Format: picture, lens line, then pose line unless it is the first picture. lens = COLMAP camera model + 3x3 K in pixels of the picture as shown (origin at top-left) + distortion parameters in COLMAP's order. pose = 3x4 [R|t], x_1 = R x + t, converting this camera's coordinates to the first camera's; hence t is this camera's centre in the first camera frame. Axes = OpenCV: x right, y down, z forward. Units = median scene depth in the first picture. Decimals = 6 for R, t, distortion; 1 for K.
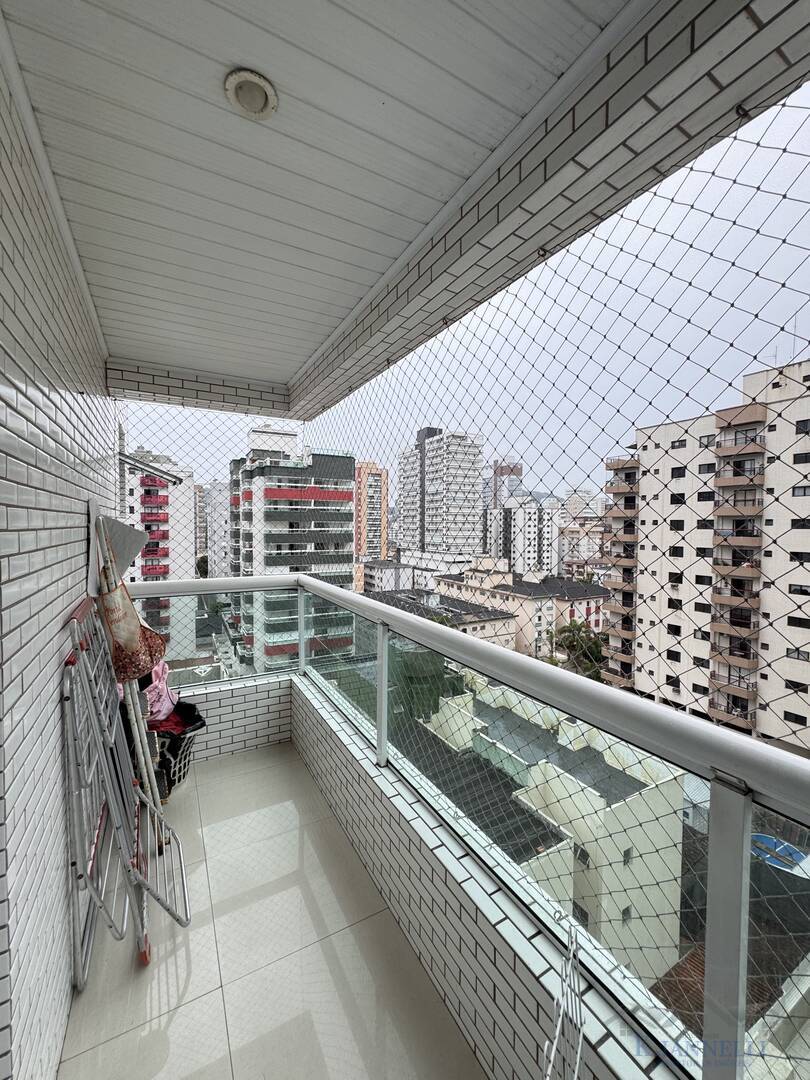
lens RADIAL K [[433.6, 0, 405.5], [0, 433.6, 537.5], [0, 0, 1]] dist [-0.002801, -0.000246]
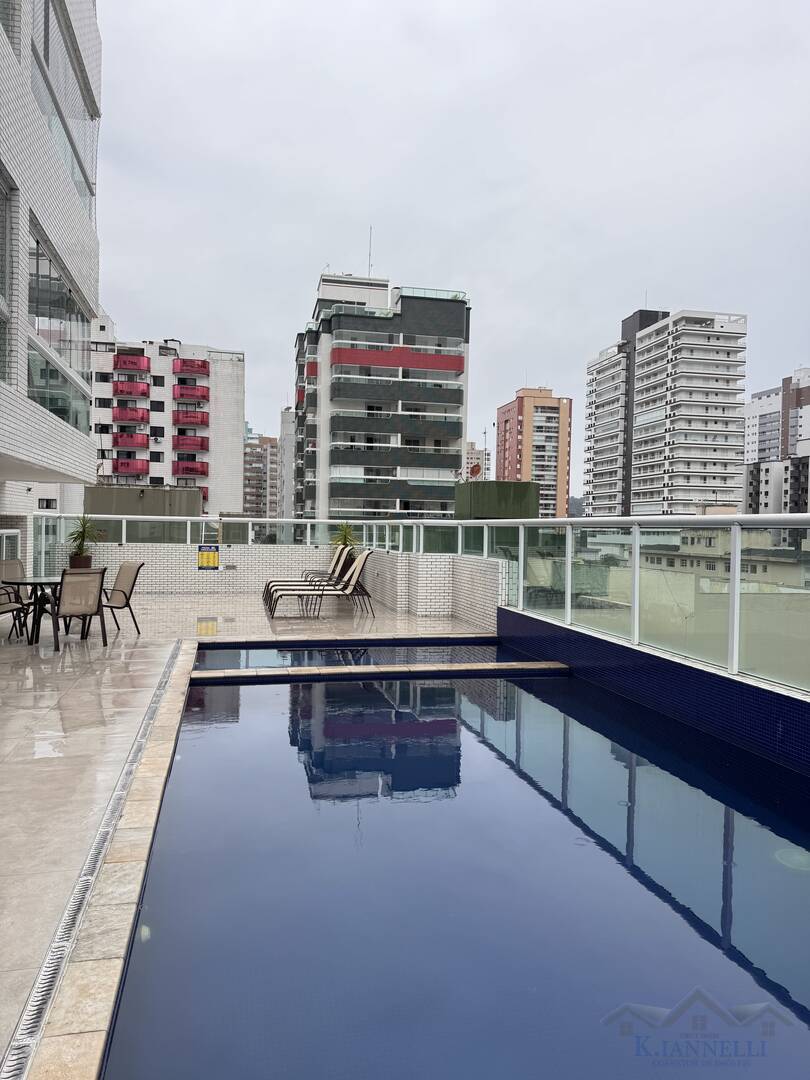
lens RADIAL K [[768.2, 0, 408.0], [0, 768.2, 549.3], [0, 0, 1]] dist [0.078269, -0.018863]
pose [[0.961202, 0.018340, -0.275234, 0.046325], [-0.023194, 0.999627, -0.014390, 0.077663], [0.274868, 0.020216, 0.961269, -0.043441]]
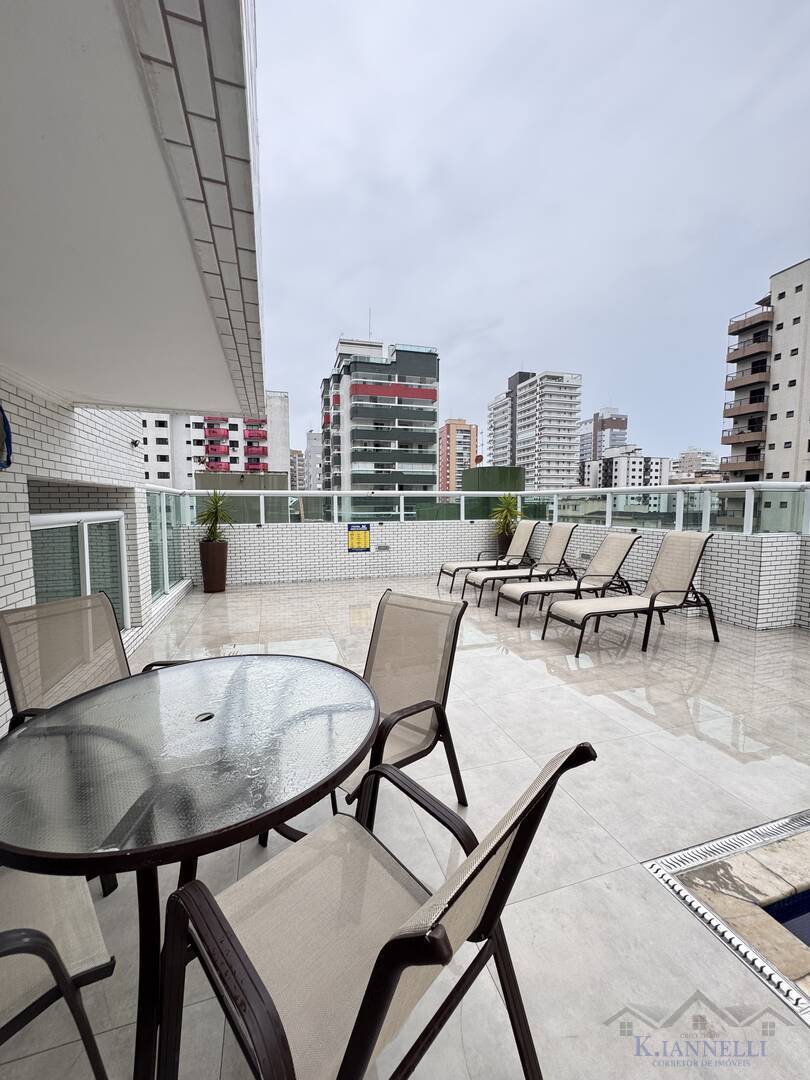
lens RADIAL K [[433.6, 0, 405.1], [0, 433.6, 543.1], [0, 0, 1]] dist [-0.002801, -0.000246]
pose [[0.978360, 0.010912, -0.206624, 0.005967], [-0.000670, 0.998770, 0.049575, 0.075963], [0.206911, -0.048364, 0.977164, 0.002977]]
